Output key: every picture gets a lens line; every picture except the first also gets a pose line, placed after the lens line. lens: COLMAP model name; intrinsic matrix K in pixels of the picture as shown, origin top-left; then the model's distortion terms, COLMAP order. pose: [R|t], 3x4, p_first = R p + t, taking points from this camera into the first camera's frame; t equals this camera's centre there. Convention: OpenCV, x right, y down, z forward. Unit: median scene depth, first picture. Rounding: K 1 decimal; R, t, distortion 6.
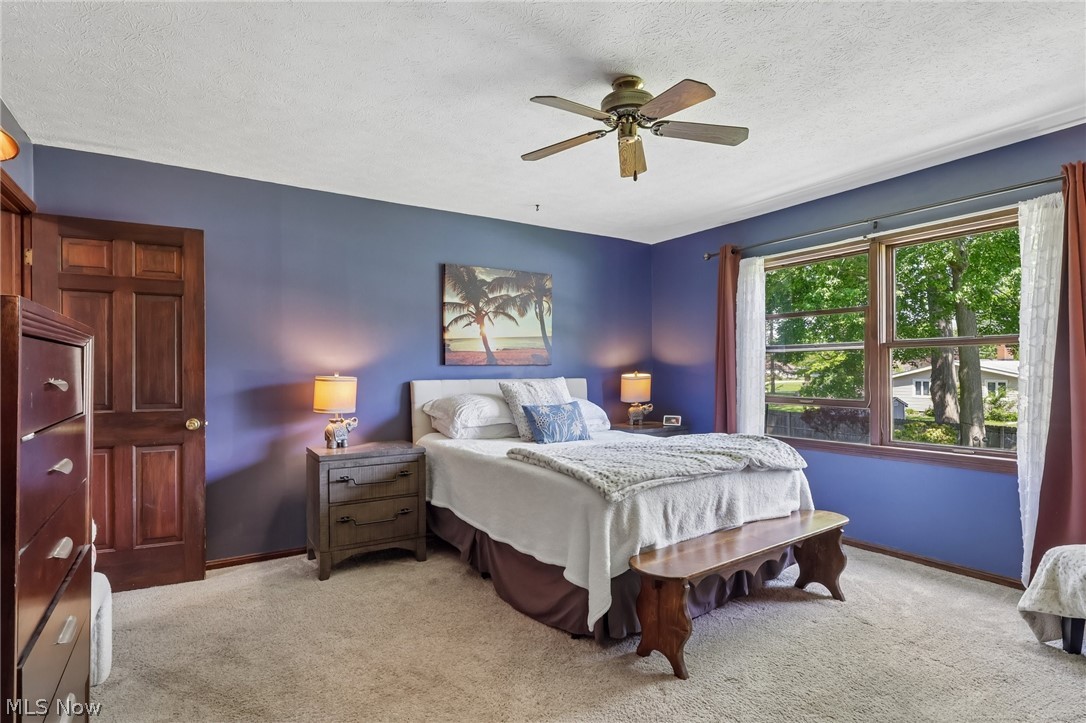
lens RADIAL K [[542.2, 0, 540.1], [0, 542.2, 369.8], [0, 0, 1]] dist [-0.002788, -0.000075]
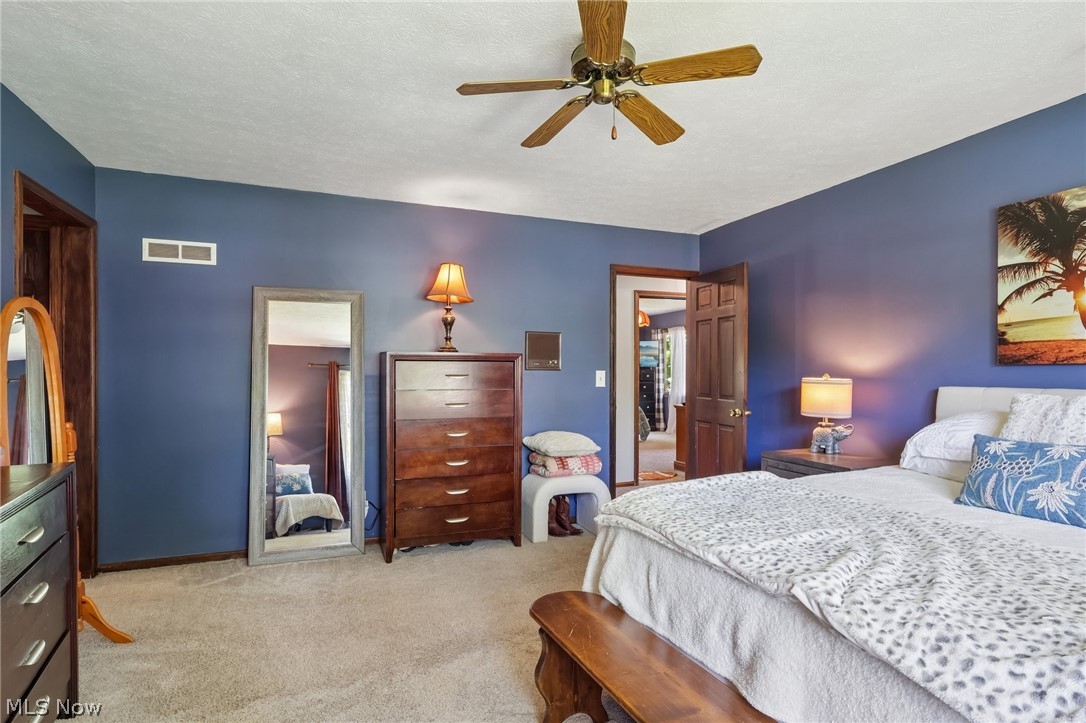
lens RADIAL K [[542.2, 0, 540.1], [0, 542.2, 369.8], [0, 0, 1]] dist [-0.002788, -0.000075]
pose [[-0.186825, -0.000949, -0.982393, 0.554653], [-0.001602, 0.999998, -0.000661, -0.001574], [0.982392, 0.001450, -0.186826, 0.585193]]
